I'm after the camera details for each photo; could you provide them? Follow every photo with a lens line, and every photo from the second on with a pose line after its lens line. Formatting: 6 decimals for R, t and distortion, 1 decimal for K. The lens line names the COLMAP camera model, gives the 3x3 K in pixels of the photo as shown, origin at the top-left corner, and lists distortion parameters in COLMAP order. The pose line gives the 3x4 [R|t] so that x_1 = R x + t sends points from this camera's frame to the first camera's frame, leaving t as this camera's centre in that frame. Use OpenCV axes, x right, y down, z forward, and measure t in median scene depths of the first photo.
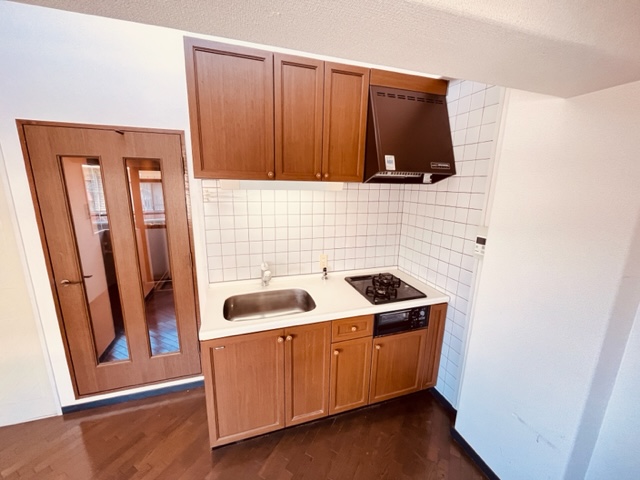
lens RADIAL K [[260.2, 0, 318.4], [0, 260.2, 239.2], [0, 0, 1]] dist [-0.001408, -0.000318]
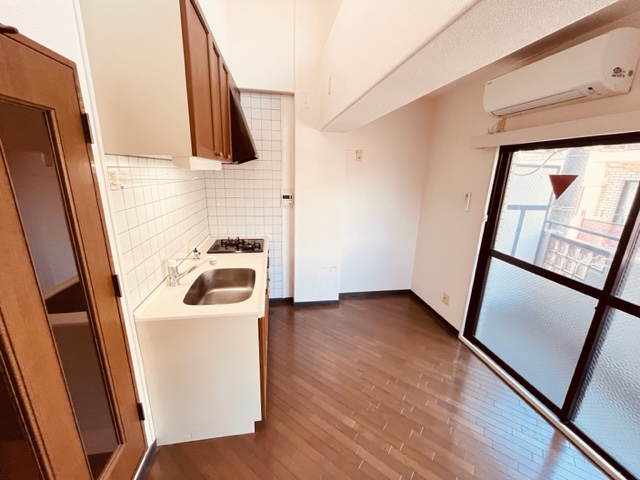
lens RADIAL K [[260.2, 0, 318.4], [0, 260.2, 239.2], [0, 0, 1]] dist [-0.001408, -0.000318]
pose [[0.141713, -0.265629, 0.953603, -1.048432], [0.179699, 0.954223, 0.239097, -0.096757], [-0.973461, 0.137478, 0.182960, 0.432458]]
